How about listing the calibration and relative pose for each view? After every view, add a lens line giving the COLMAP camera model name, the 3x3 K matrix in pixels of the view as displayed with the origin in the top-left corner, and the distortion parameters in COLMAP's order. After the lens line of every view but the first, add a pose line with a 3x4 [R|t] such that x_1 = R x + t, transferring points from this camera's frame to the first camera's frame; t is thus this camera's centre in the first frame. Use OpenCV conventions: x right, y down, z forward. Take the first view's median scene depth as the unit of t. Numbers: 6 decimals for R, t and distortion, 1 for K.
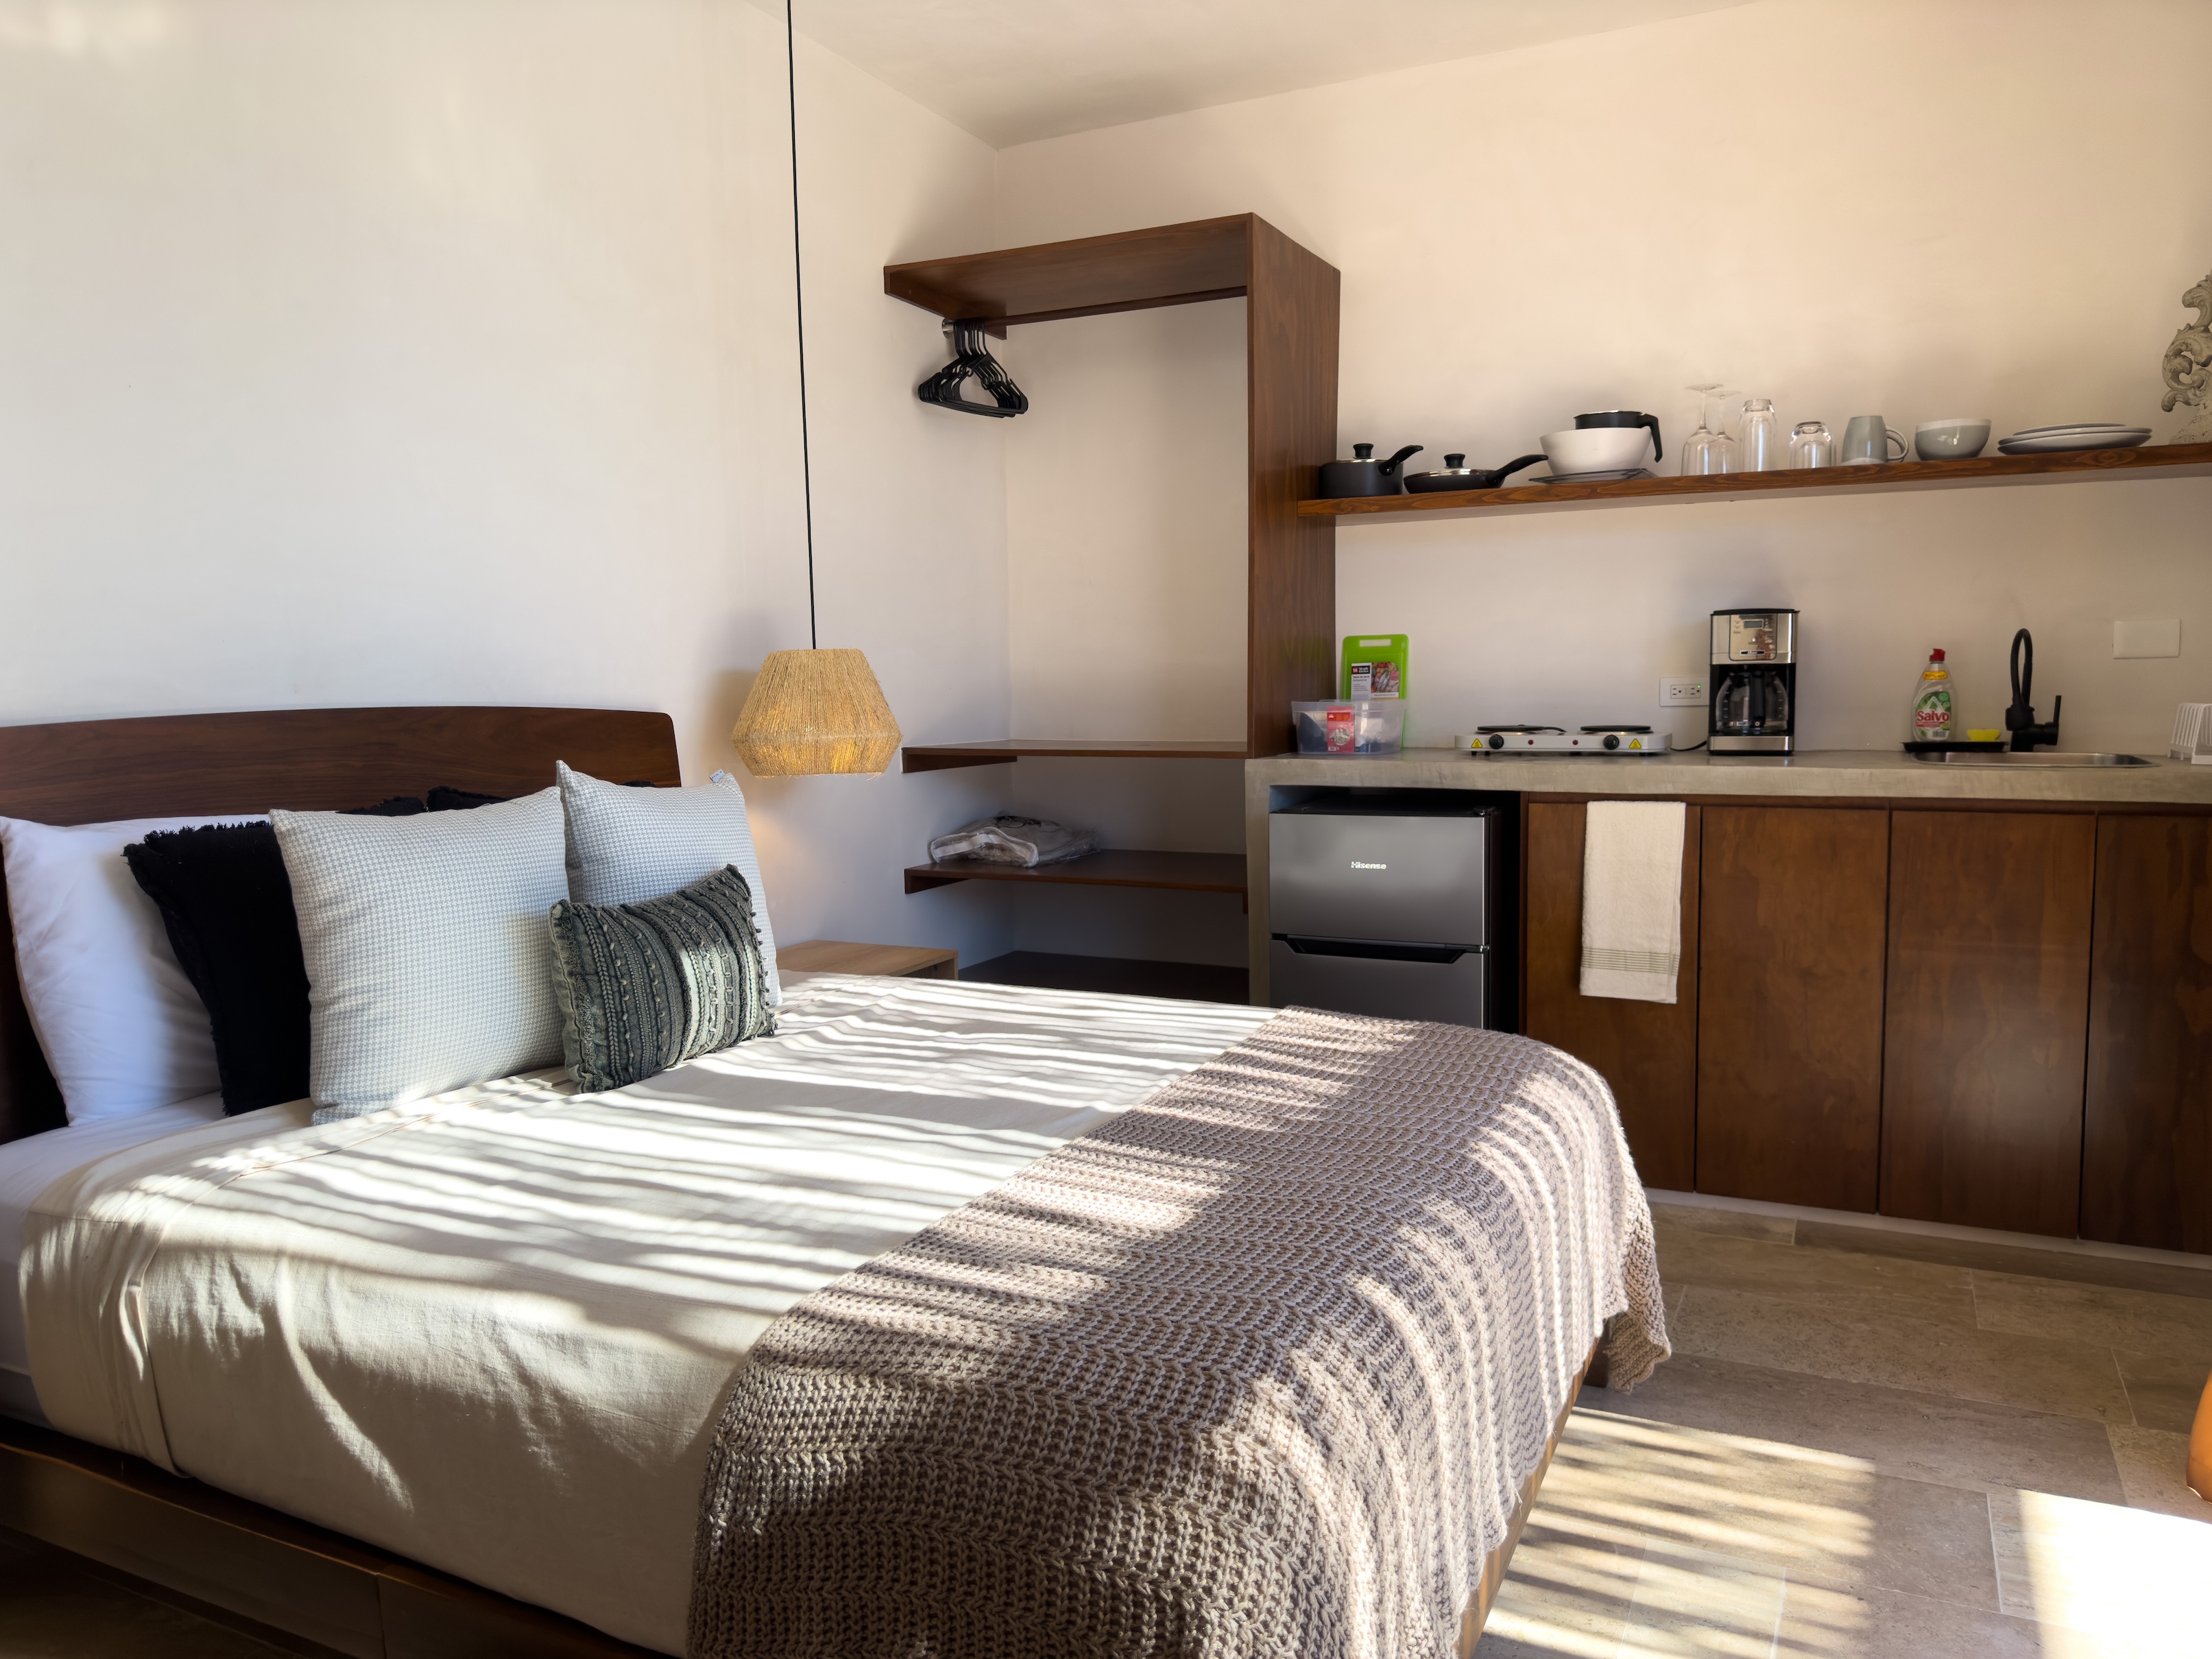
lens RADIAL K [[1538.5, 0, 1107.0], [0, 1538.5, 829.1], [0, 0, 1]] dist [0.065135, -0.084380]
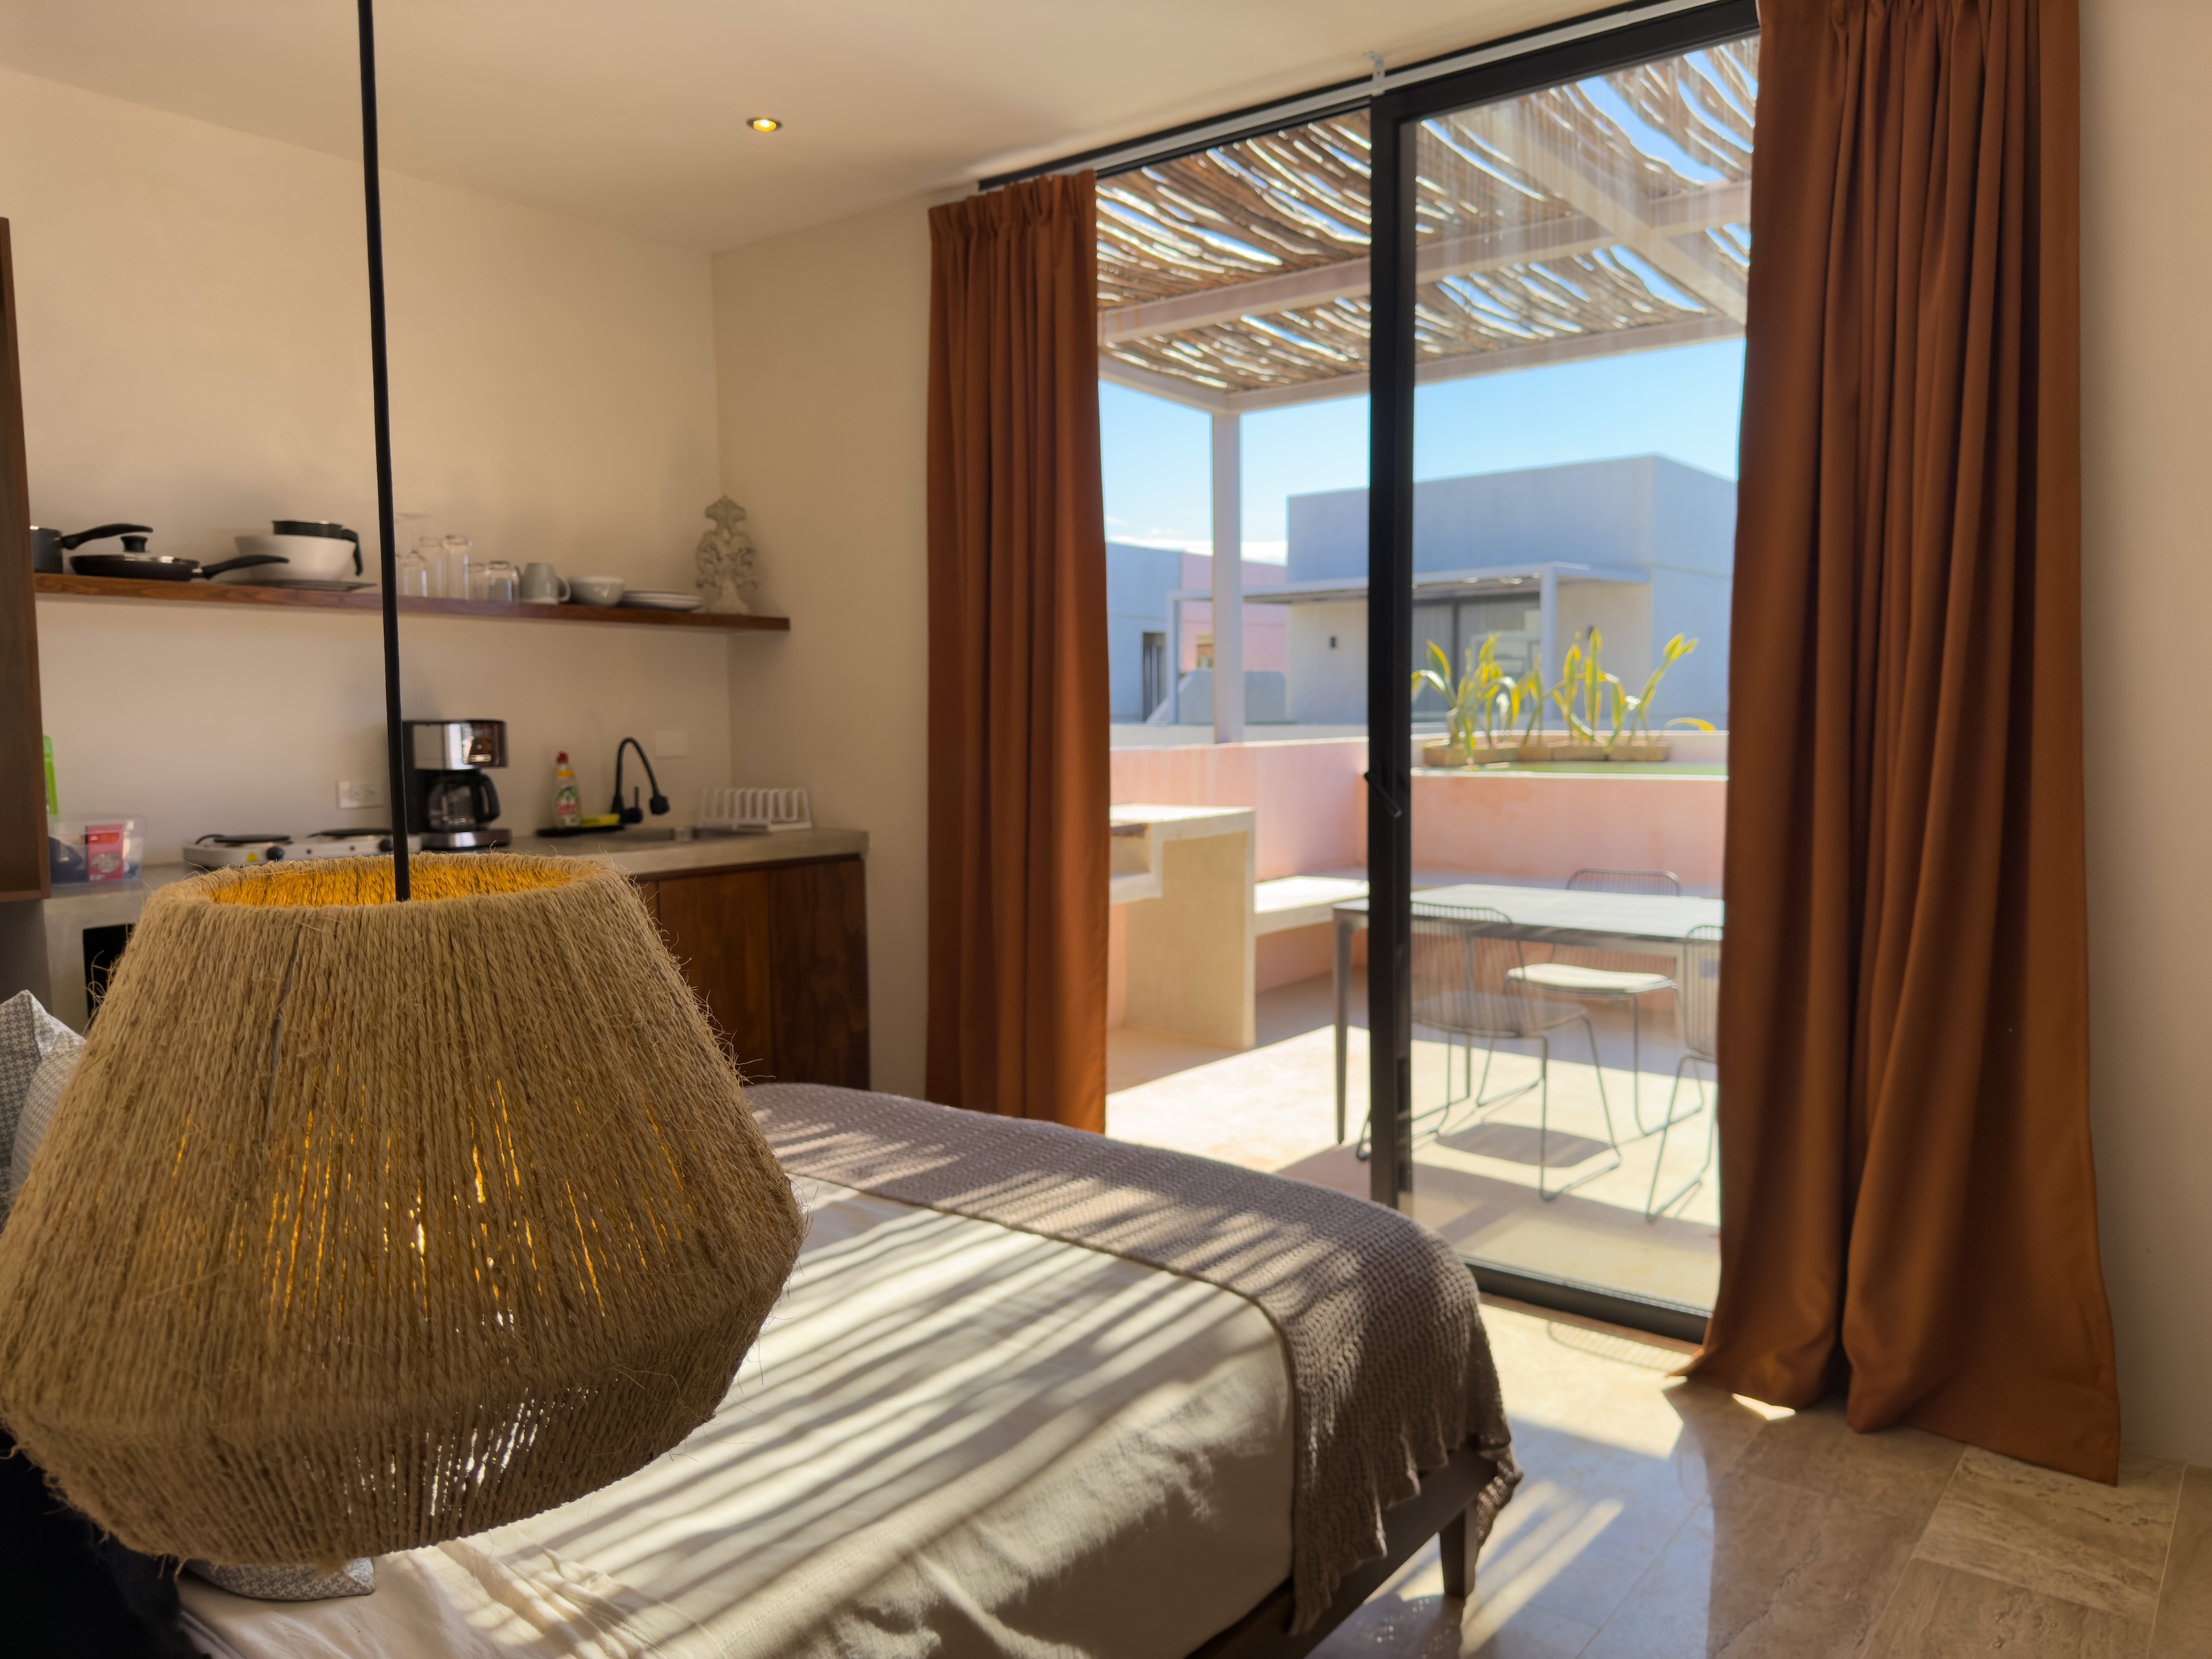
lens RADIAL K [[1554.5, 0, 1115.6], [0, 1554.5, 817.9], [0, 0, 1]] dist [0.051876, -0.092604]
pose [[0.206066, -0.054384, 0.977026, -1.113737], [0.100783, 0.994324, 0.034091, -0.115349], [-0.973334, 0.091443, 0.210378, 0.581108]]
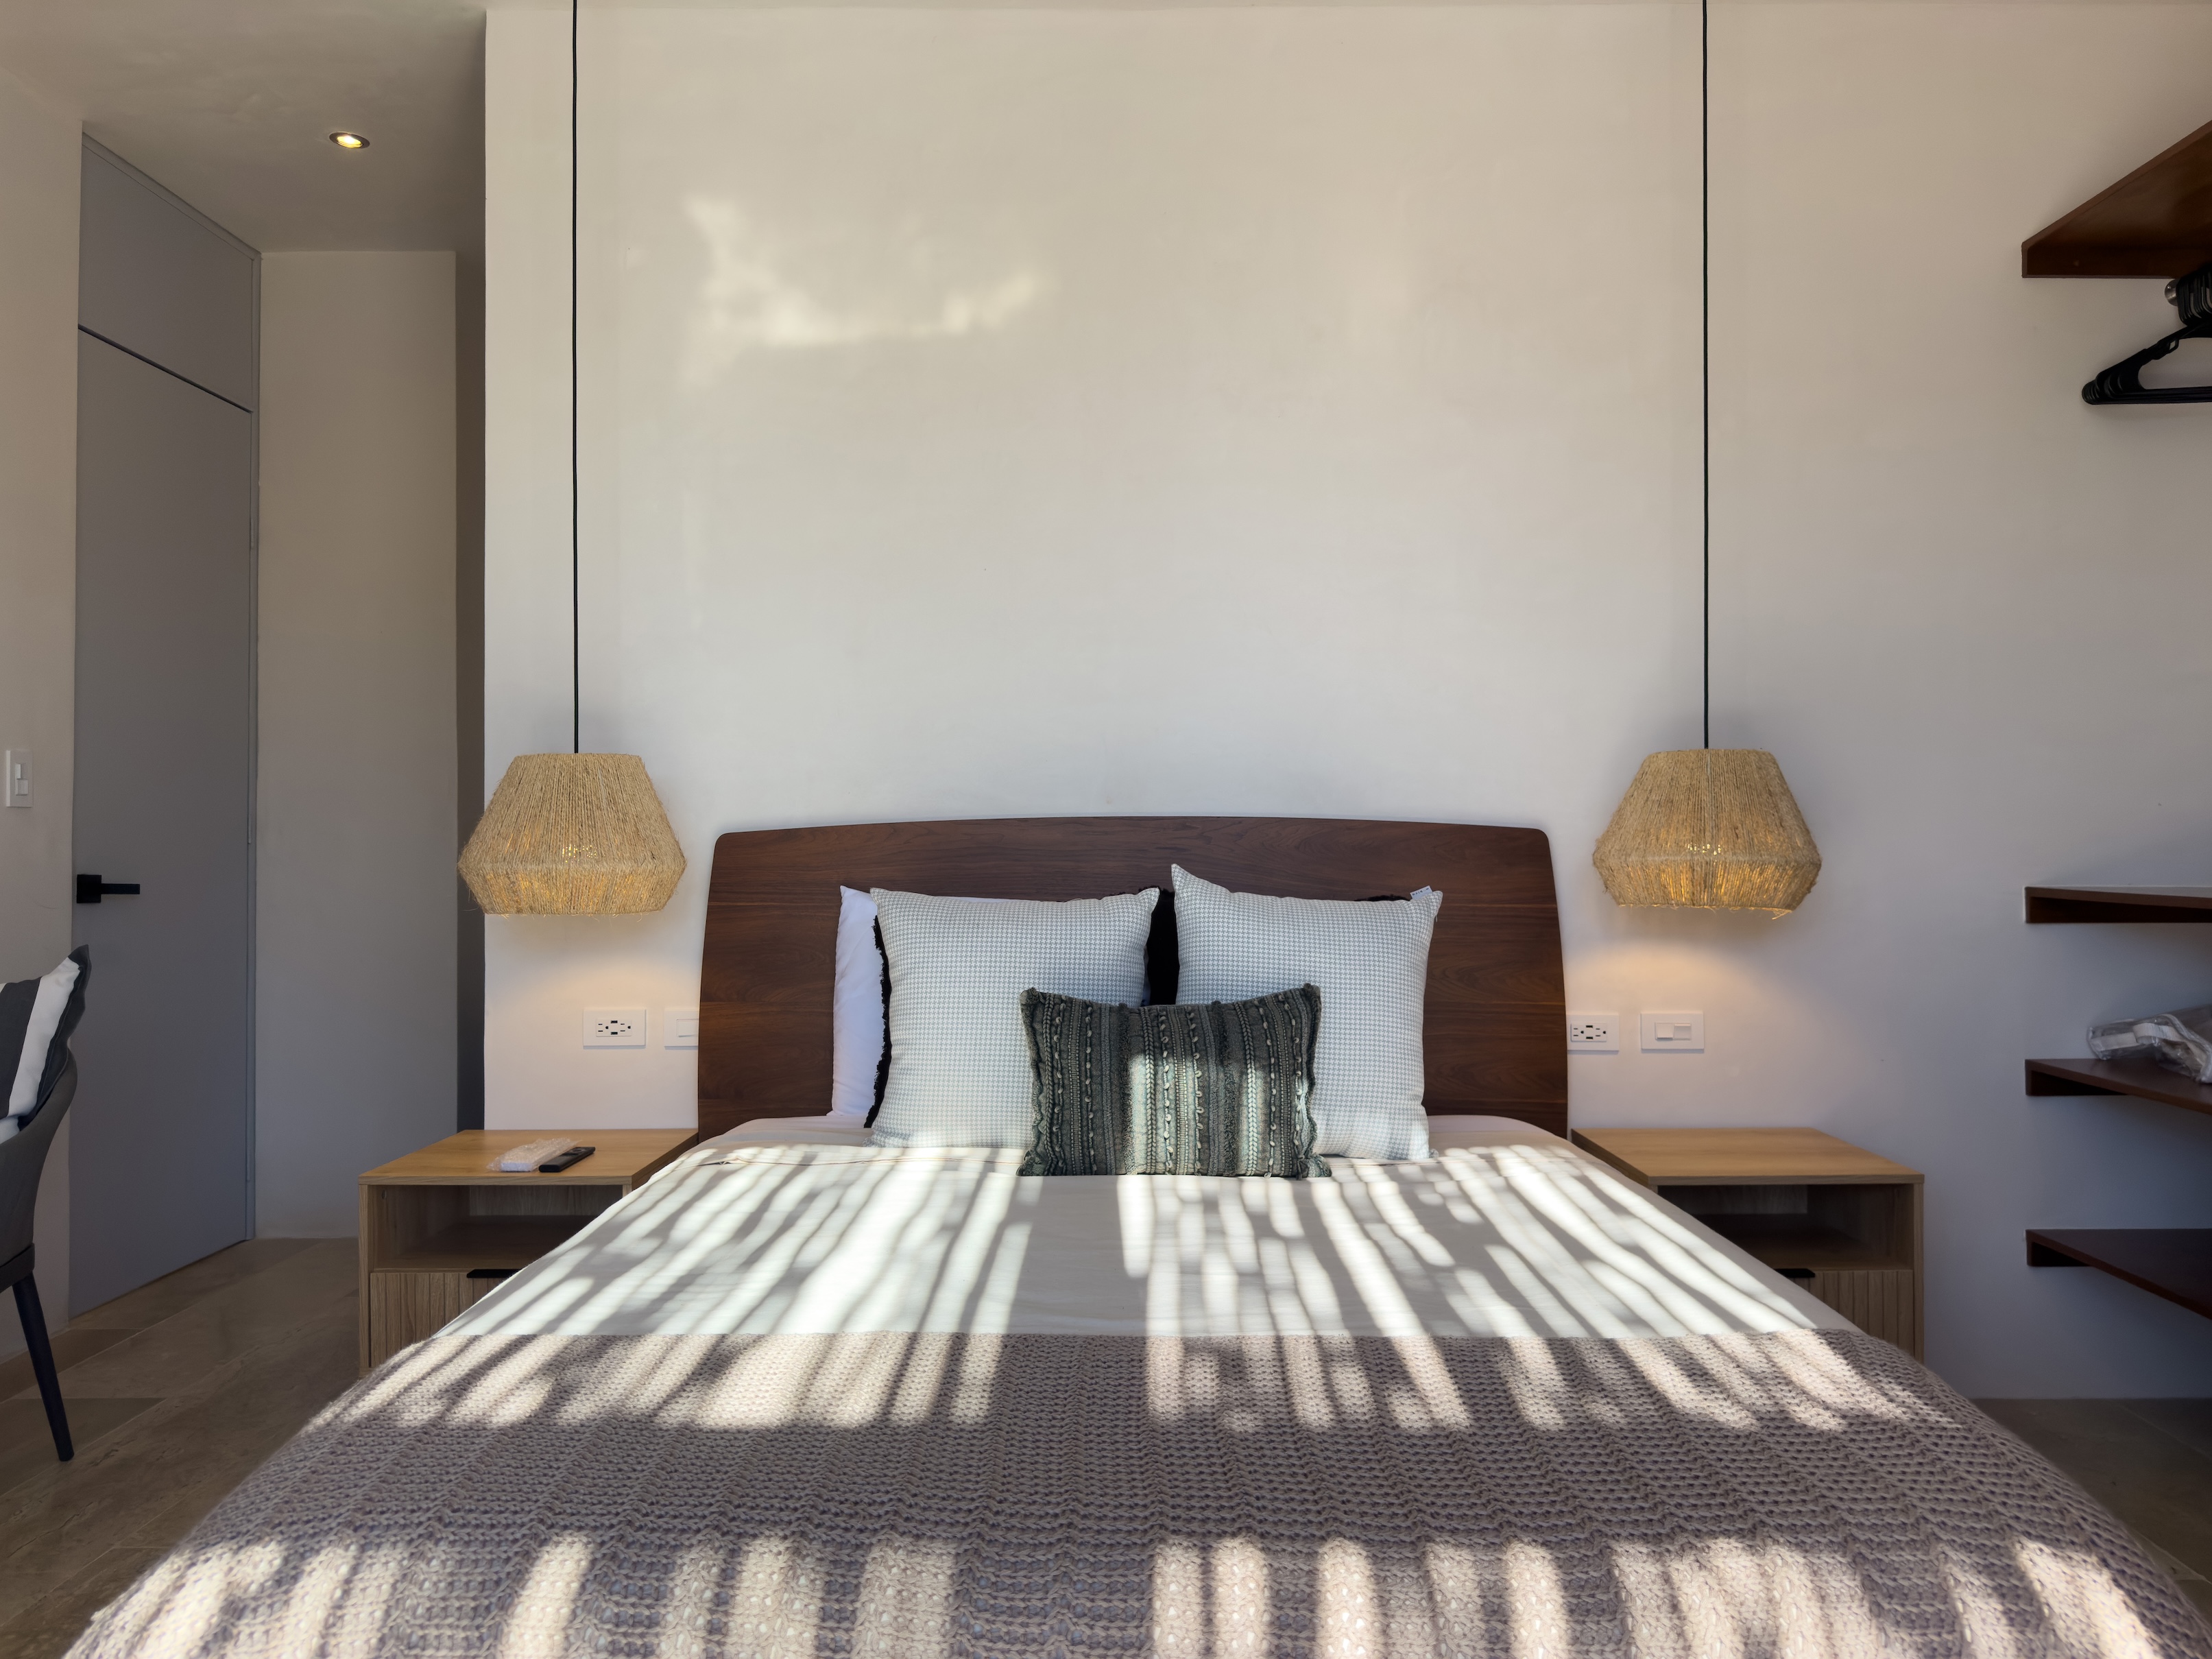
lens RADIAL K [[1554.5, 0, 1115.6], [0, 1554.5, 817.9], [0, 0, 1]] dist [0.051876, -0.092604]
pose [[0.437085, 0.002814, -0.899416, 0.716177], [-0.092617, 0.994820, -0.041896, -0.033669], [0.894639, 0.101614, 0.435081, 0.665516]]
